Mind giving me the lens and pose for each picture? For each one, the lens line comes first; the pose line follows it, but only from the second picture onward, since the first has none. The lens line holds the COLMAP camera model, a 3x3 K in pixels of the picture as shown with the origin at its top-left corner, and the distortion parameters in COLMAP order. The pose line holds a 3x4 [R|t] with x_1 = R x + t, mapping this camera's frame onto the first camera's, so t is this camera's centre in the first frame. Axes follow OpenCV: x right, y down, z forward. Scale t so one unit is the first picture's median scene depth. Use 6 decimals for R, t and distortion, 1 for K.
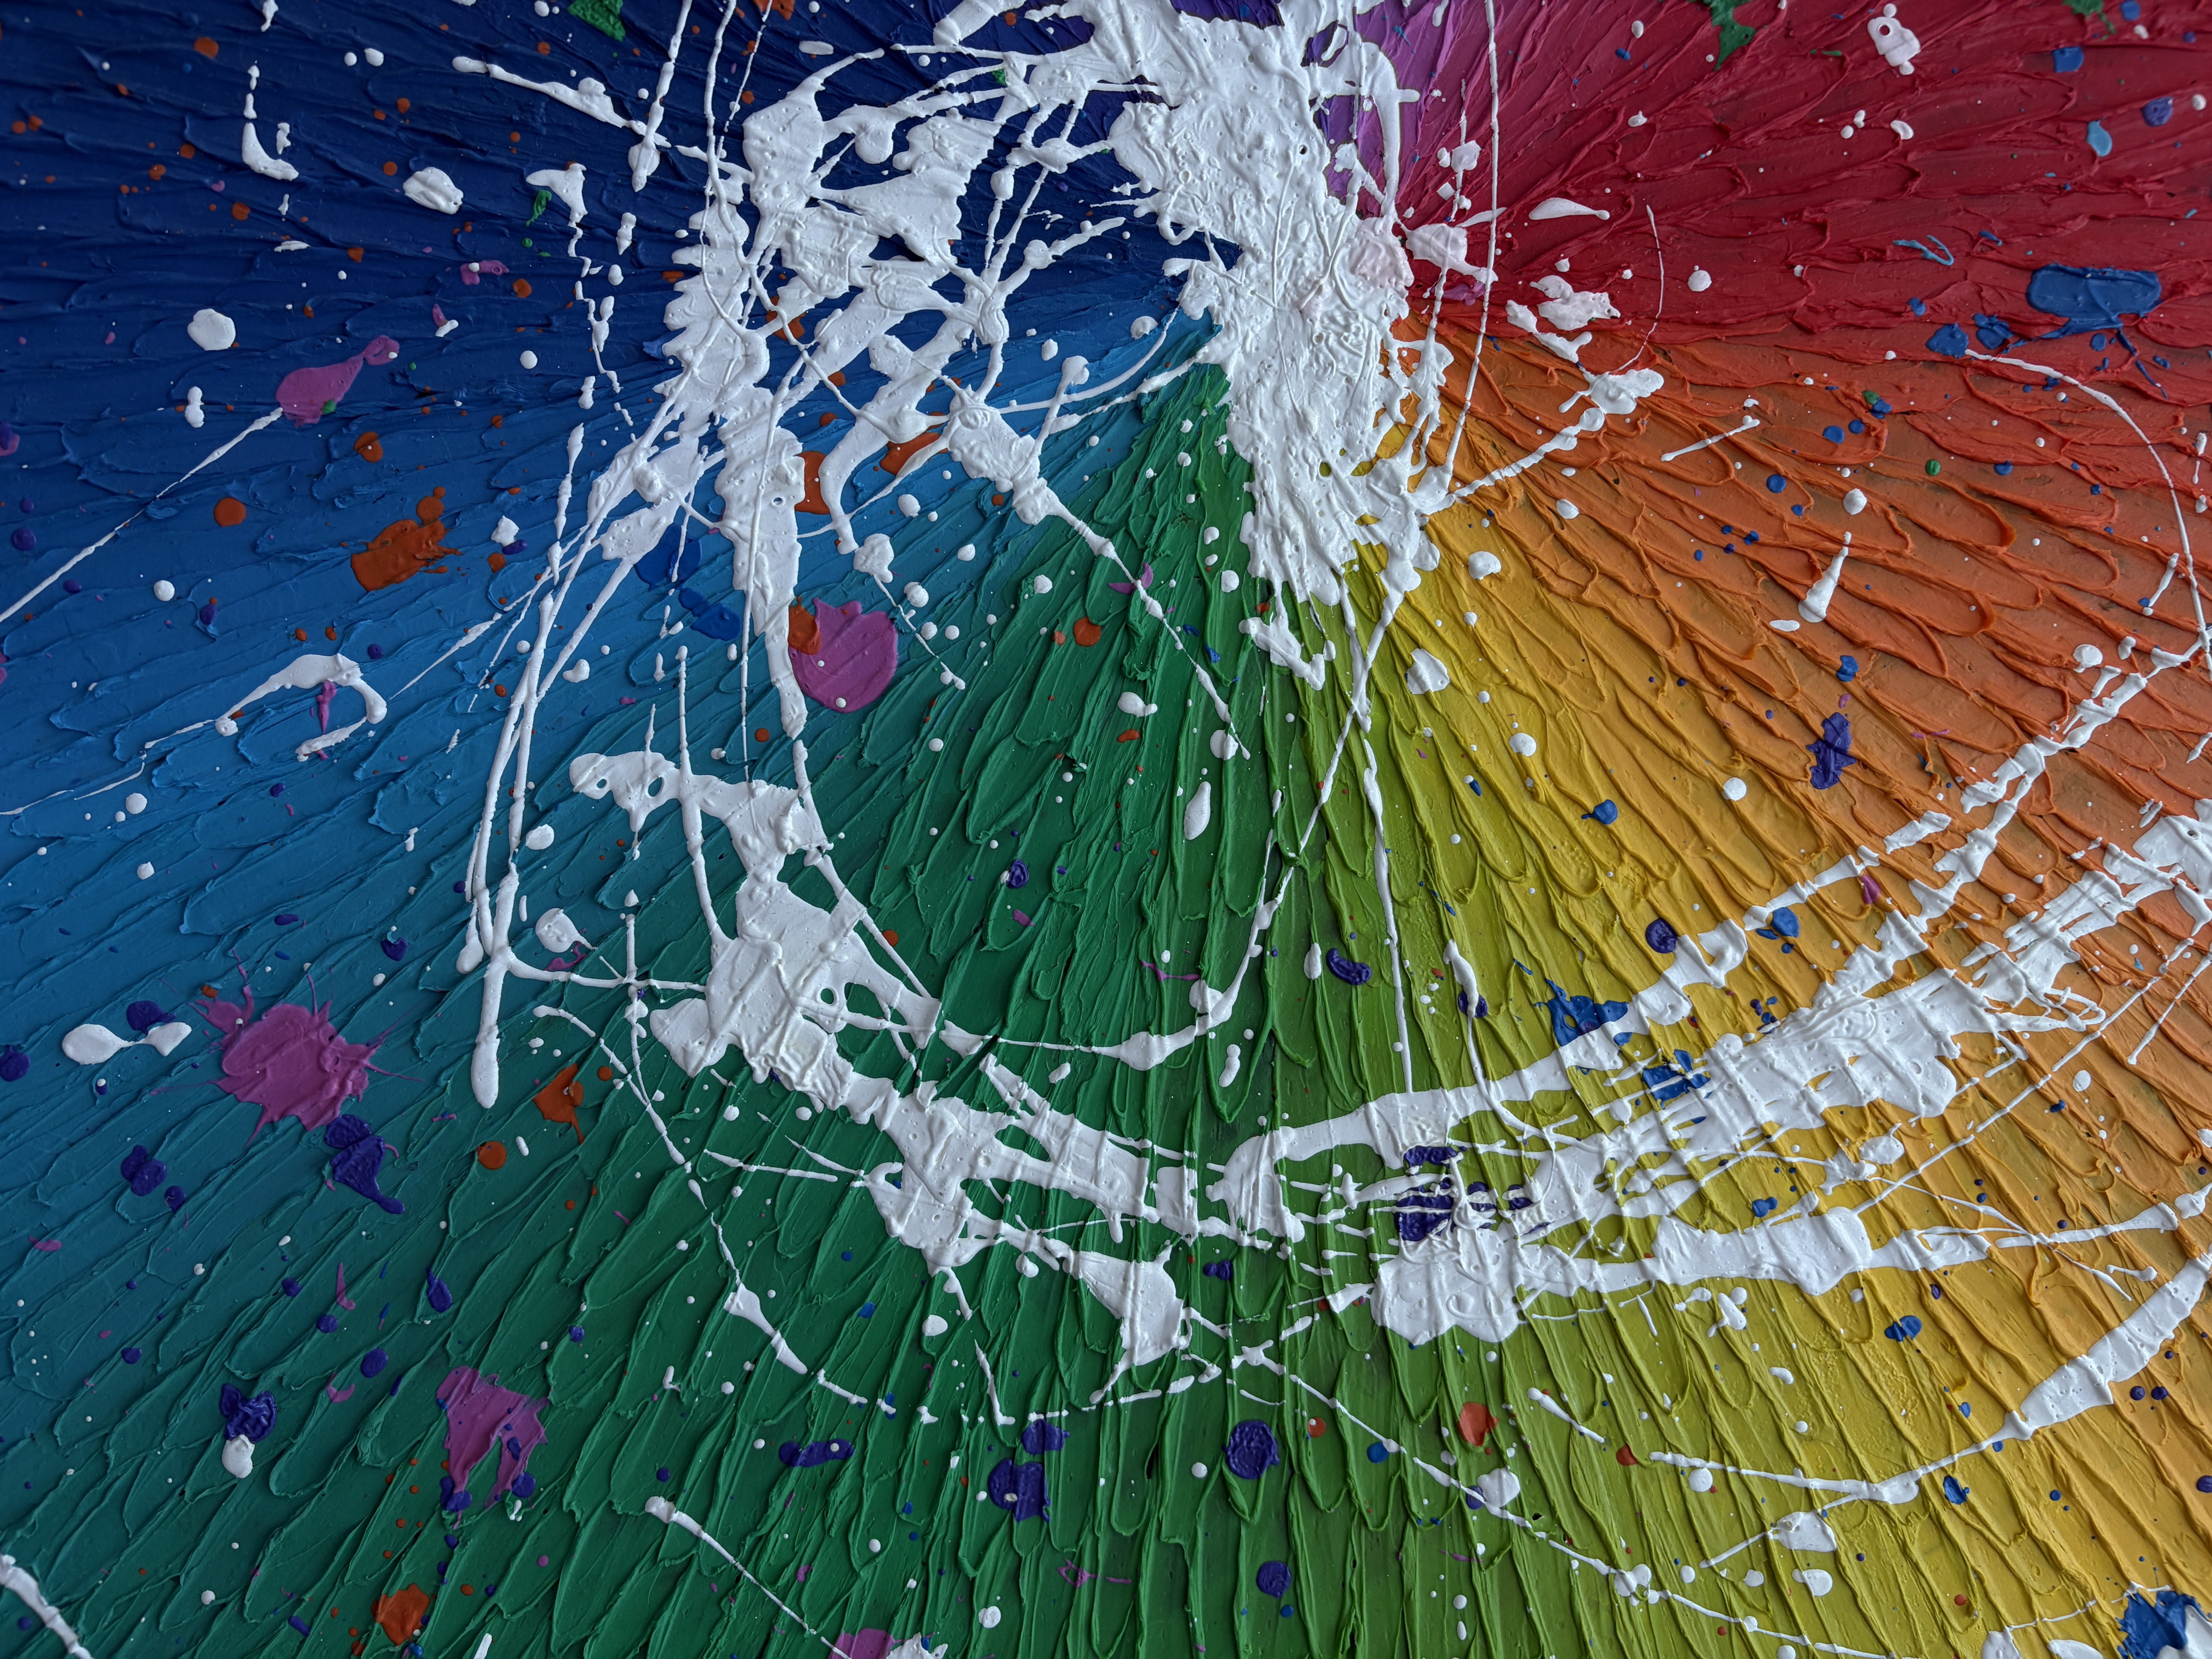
lens RADIAL K [[1720.1, 0, 1106.0], [0, 1720.1, 829.5], [0, 0, 1]] dist [0.001406, -0.006059]
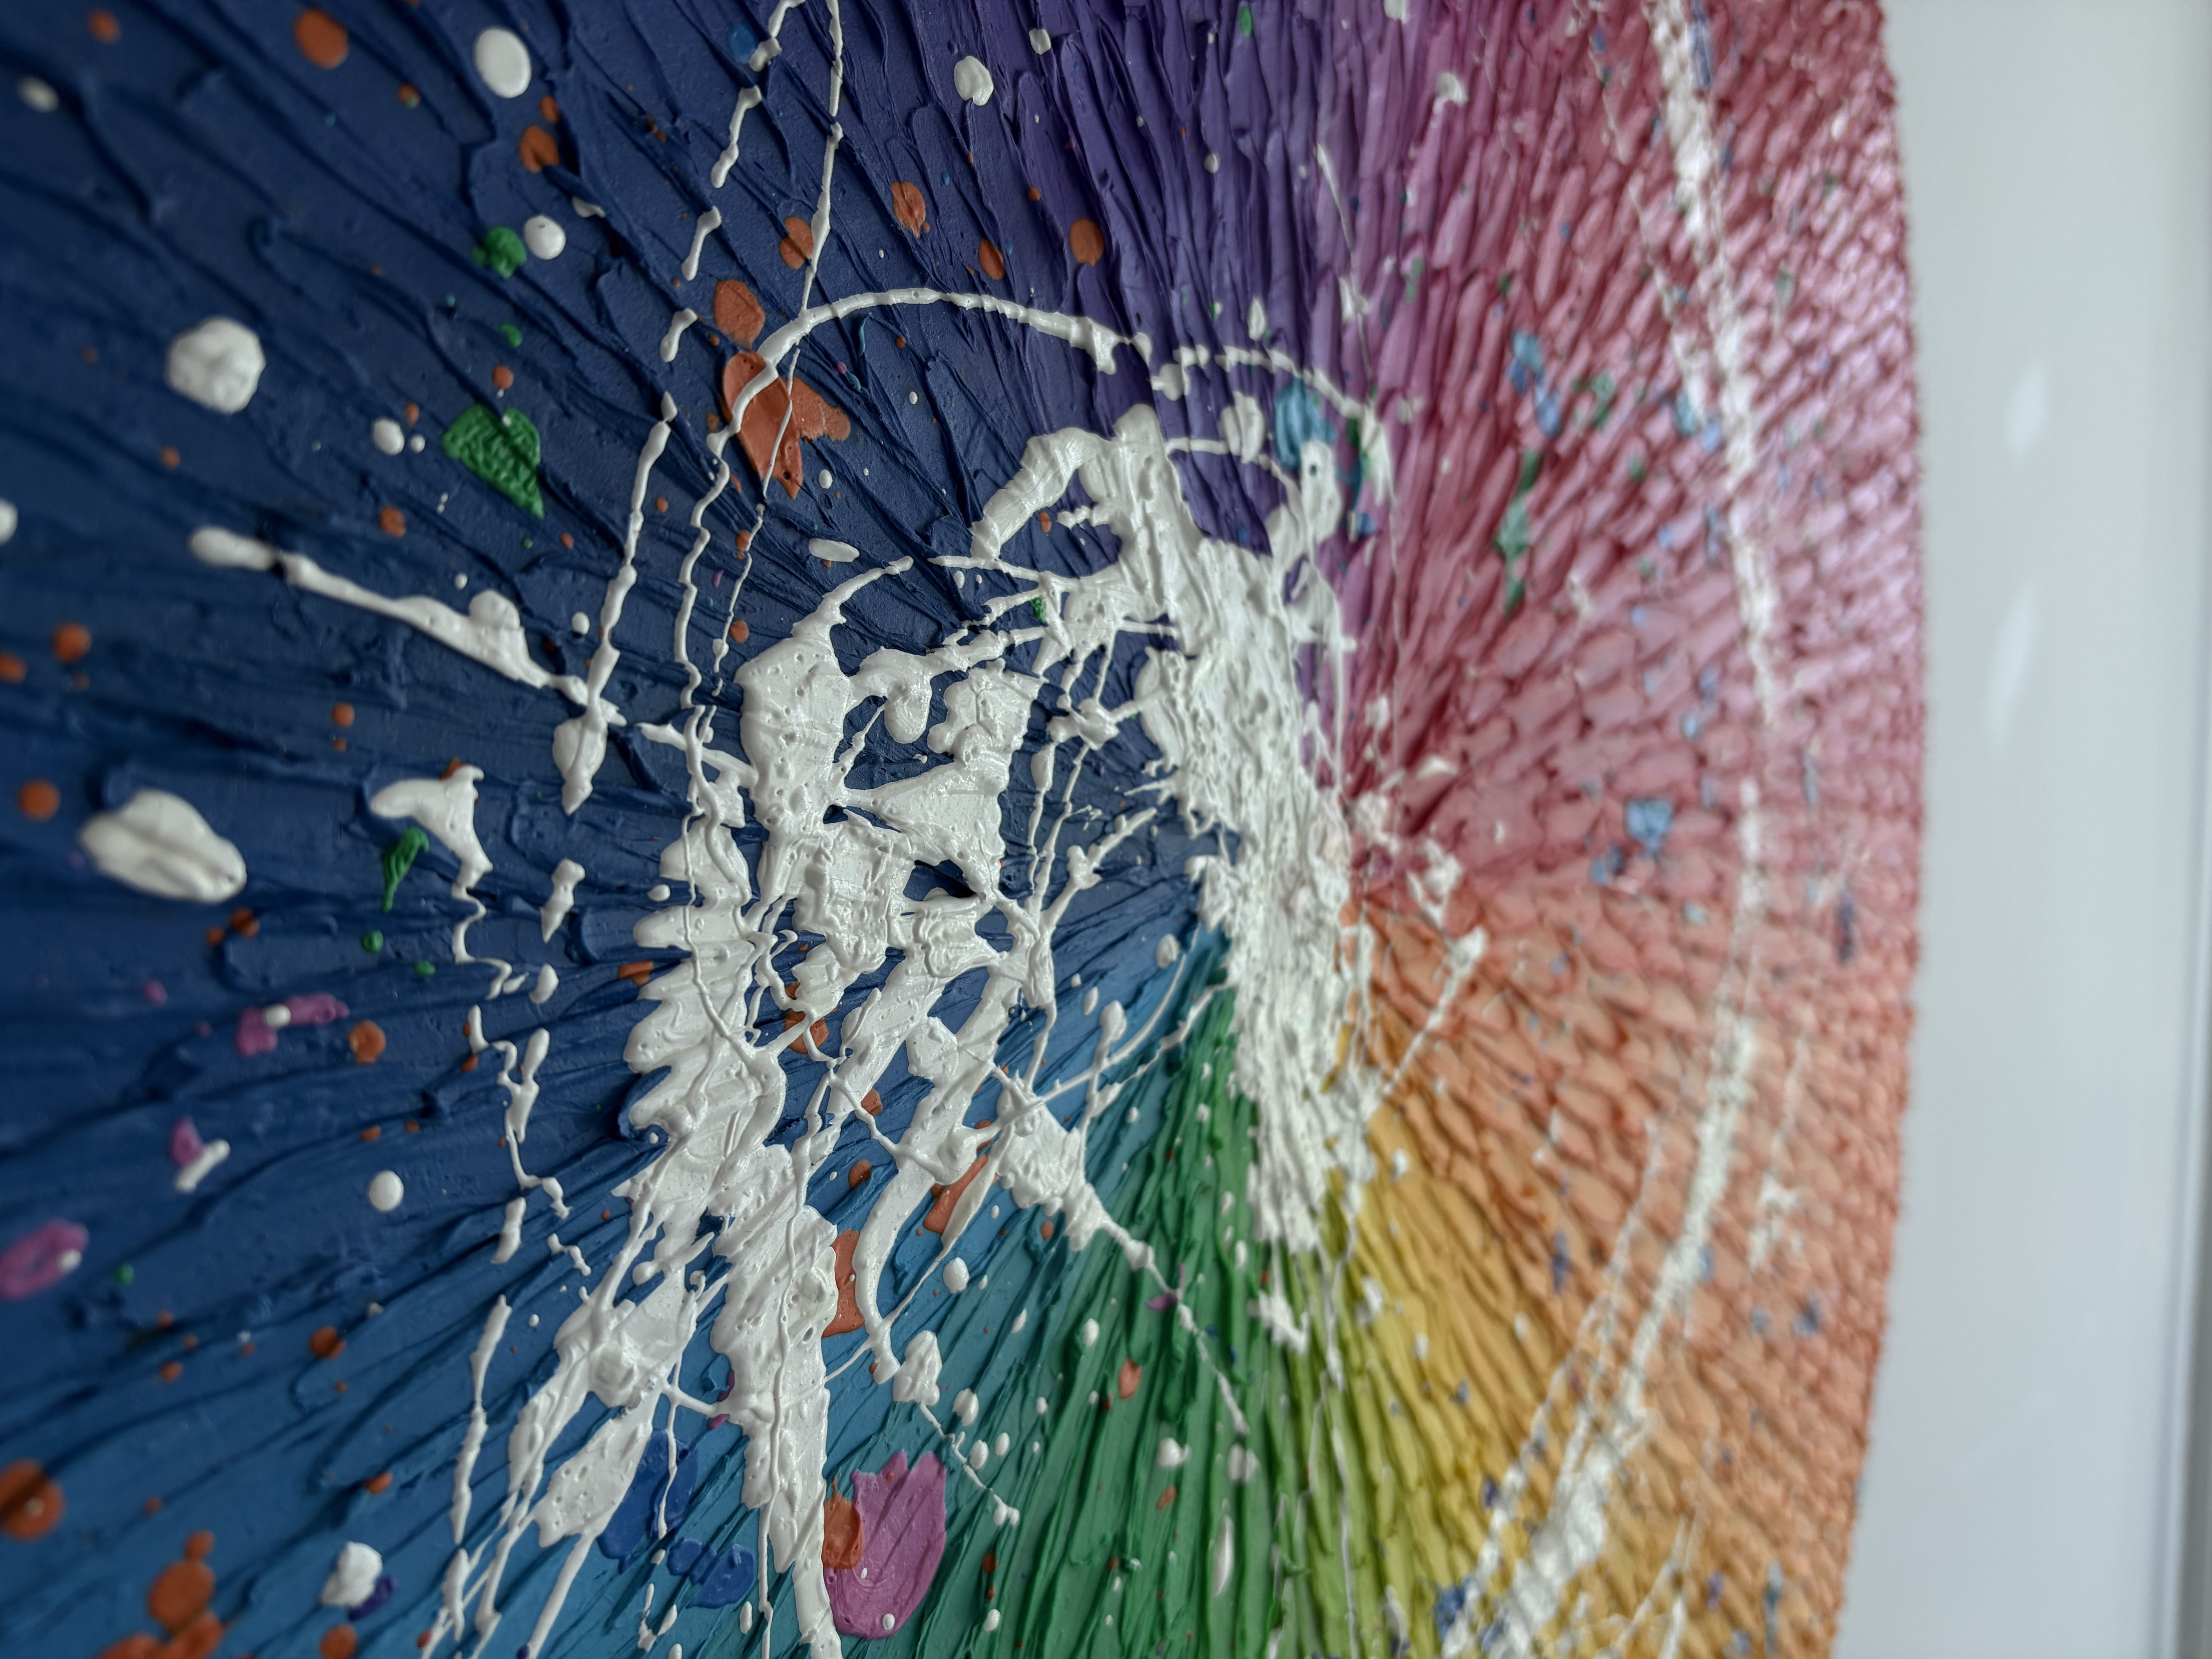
lens RADIAL K [[1718.2, 0, 1106.0], [0, 1718.2, 829.5], [0, 0, 1]] dist [0.002276, -0.062357]
pose [[0.629706, -0.067040, 0.773935, -0.558464], [0.058563, 0.997531, 0.038759, -0.374164], [-0.774623, 0.020917, 0.632077, 0.559731]]
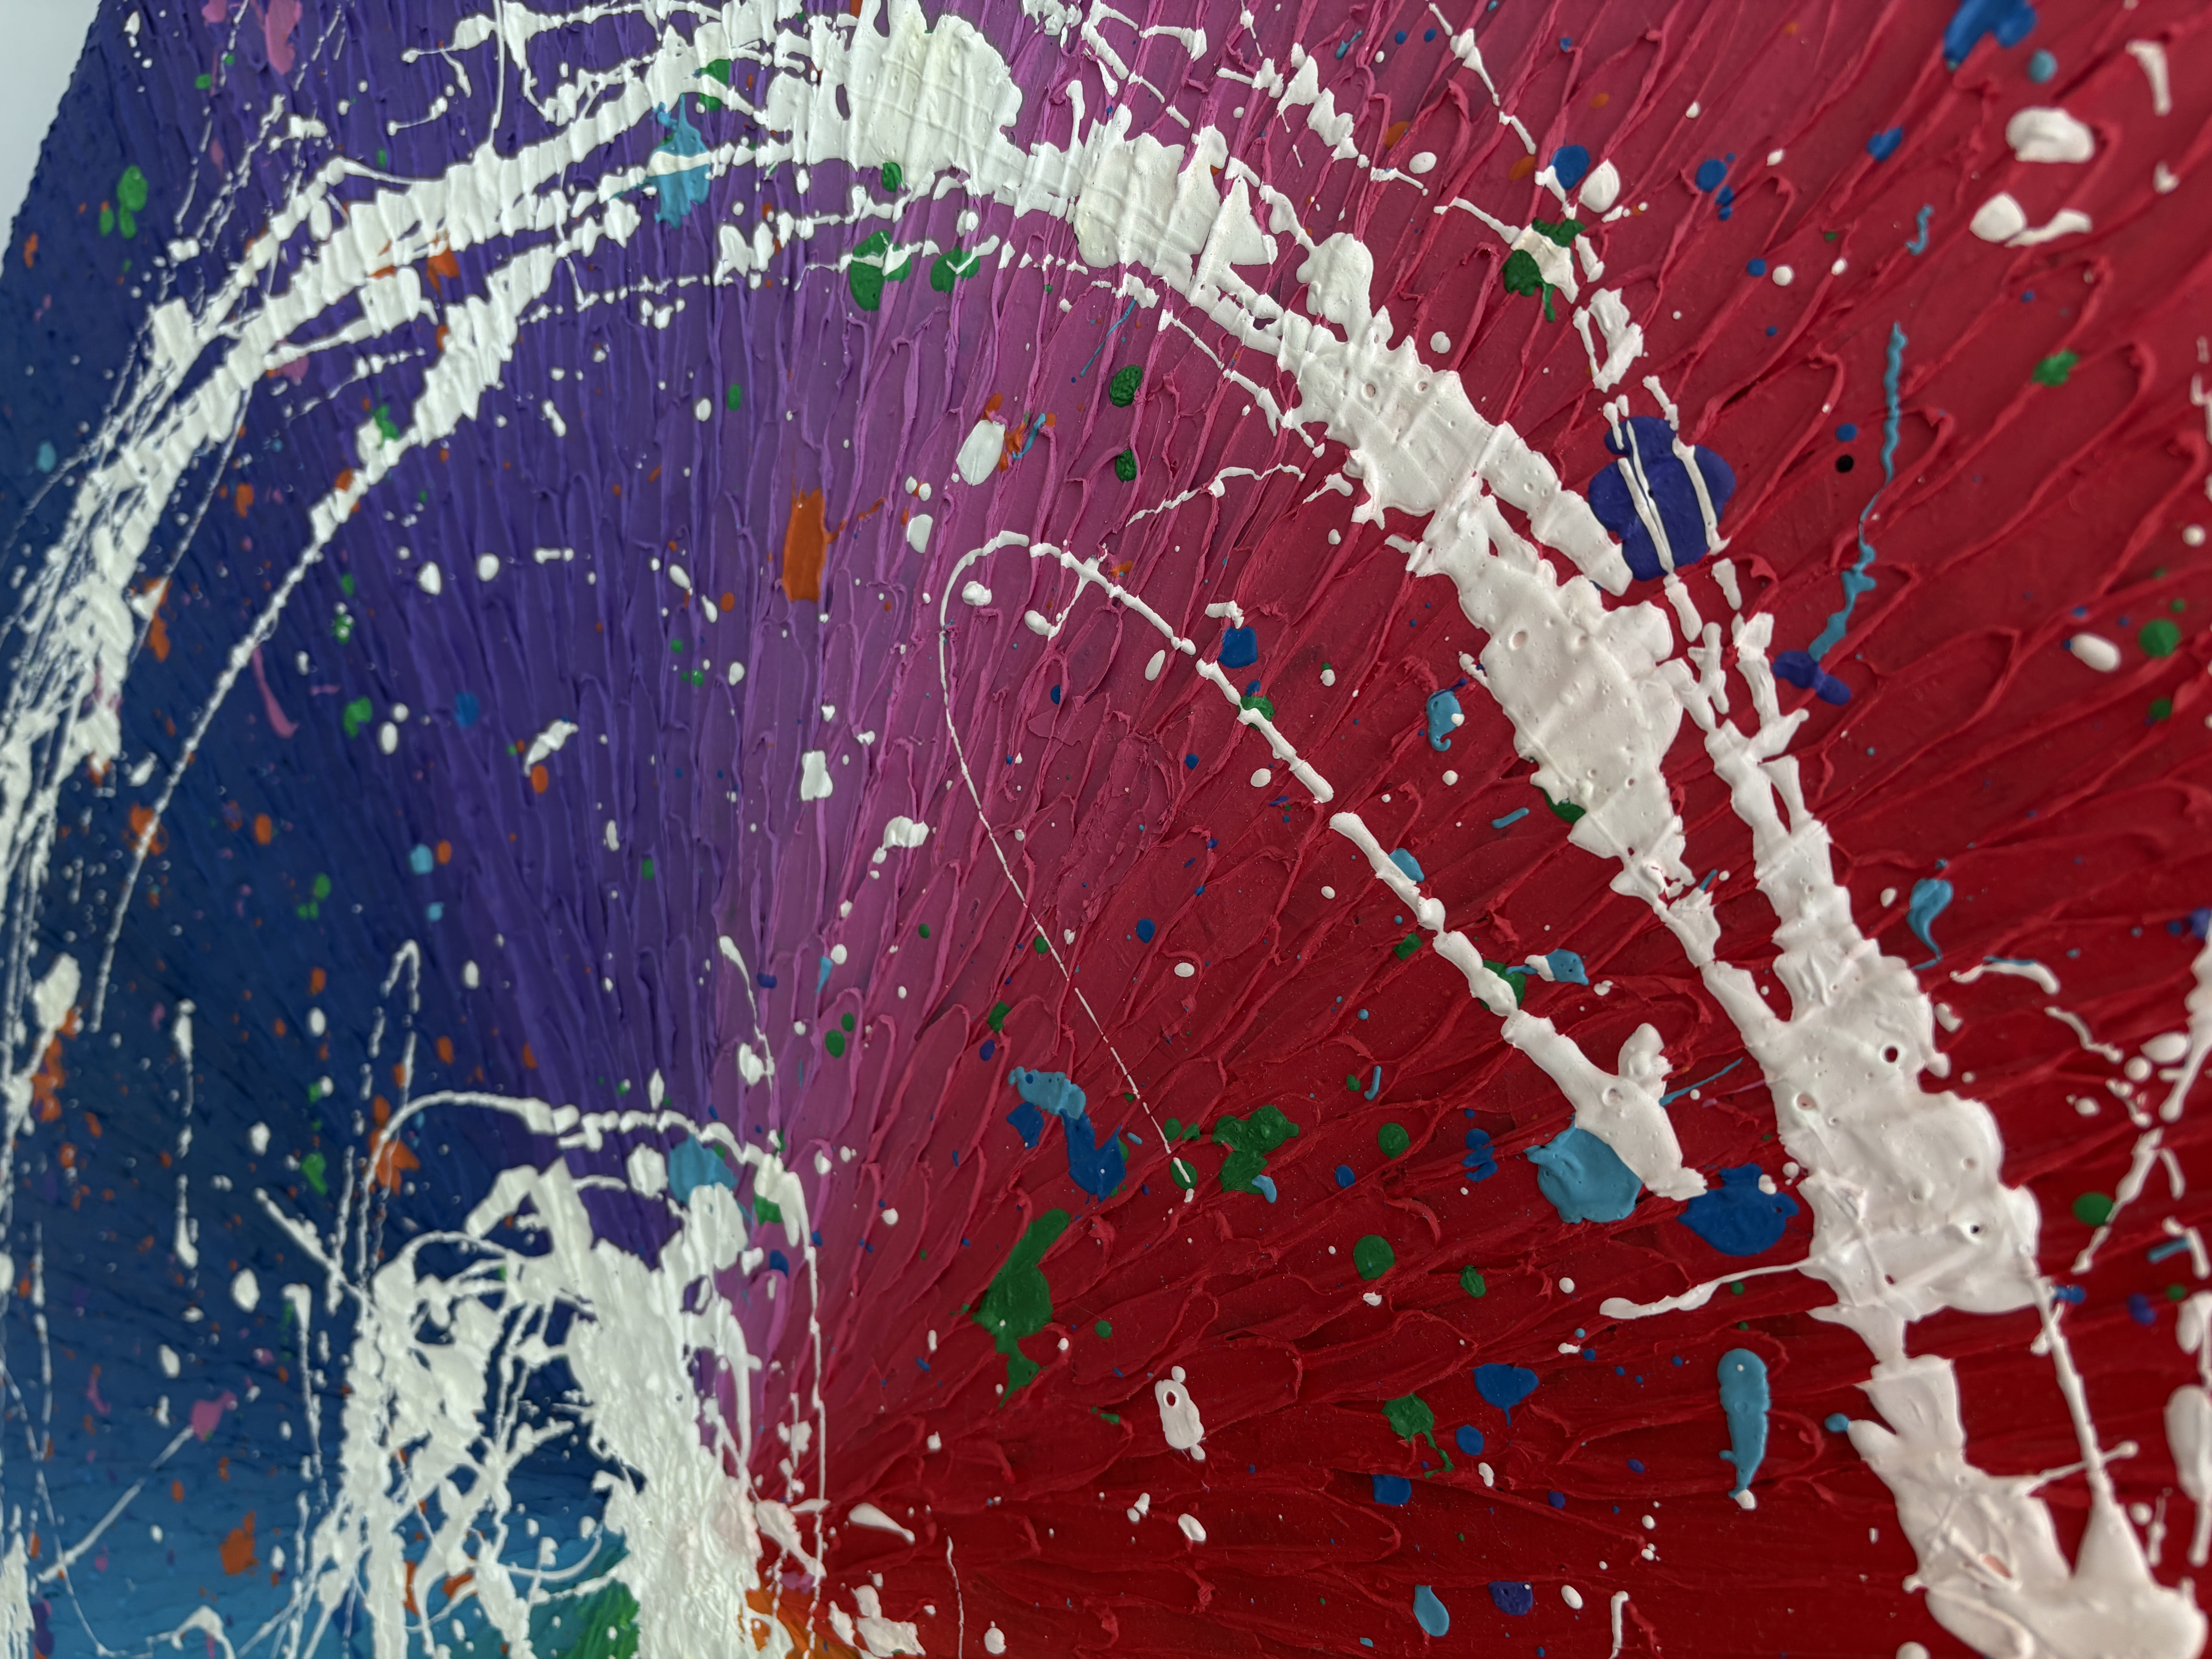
lens RADIAL K [[1720.1, 0, 1106.0], [0, 1720.1, 829.5], [0, 0, 1]] dist [0.001406, -0.006059]
pose [[0.787798, 0.013487, -0.615786, 0.907439], [-0.028883, 0.999469, -0.015061, -0.709781], [0.615256, 0.029651, 0.787770, 0.360882]]
